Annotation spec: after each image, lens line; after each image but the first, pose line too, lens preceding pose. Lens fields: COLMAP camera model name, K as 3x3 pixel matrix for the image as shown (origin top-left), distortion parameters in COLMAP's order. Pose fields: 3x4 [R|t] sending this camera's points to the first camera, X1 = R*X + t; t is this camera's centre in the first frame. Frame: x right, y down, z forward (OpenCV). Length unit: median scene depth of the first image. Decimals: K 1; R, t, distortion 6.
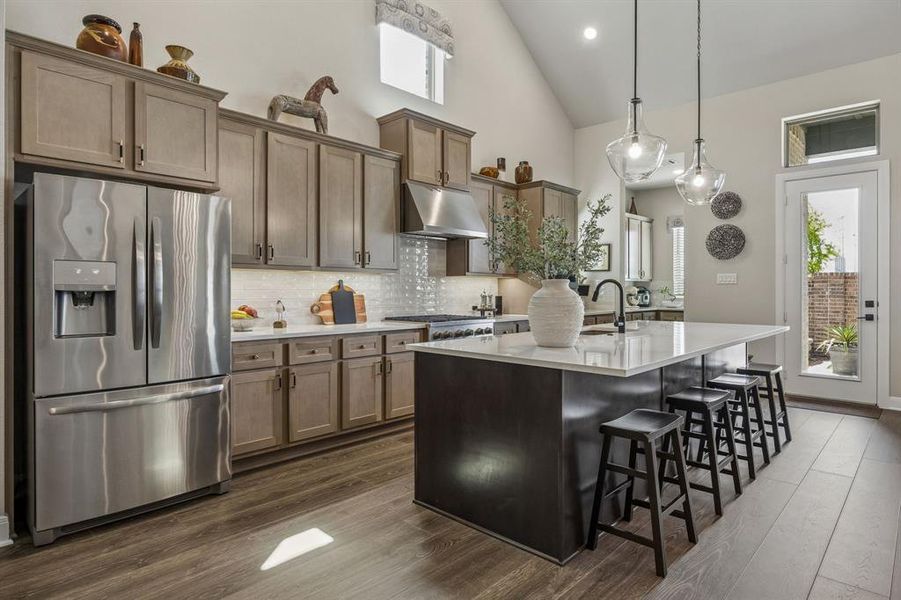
lens RADIAL K [[492.9, 0, 453.3], [0, 492.9, 291.6], [0, 0, 1]] dist [-0.027010, -0.000211]
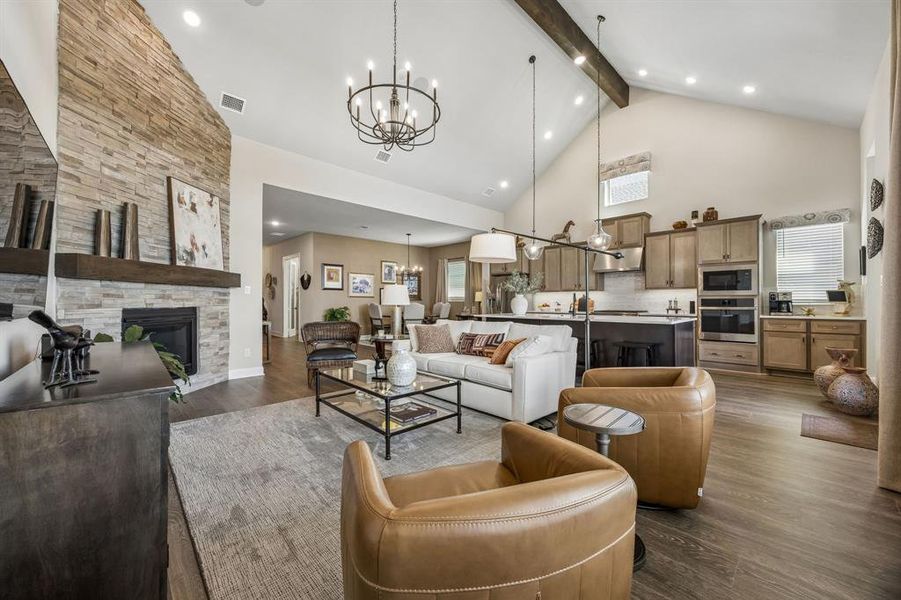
lens RADIAL K [[350.5, 0, 443.2], [0, 350.5, 298.4], [0, 0, 1]] dist [-0.006482, 0.000371]
pose [[-0.058214, -0.010686, -0.998247, 1.700993], [-0.003614, 0.999938, -0.010493, 0.019910], [0.998298, 0.002997, -0.058249, 0.390798]]
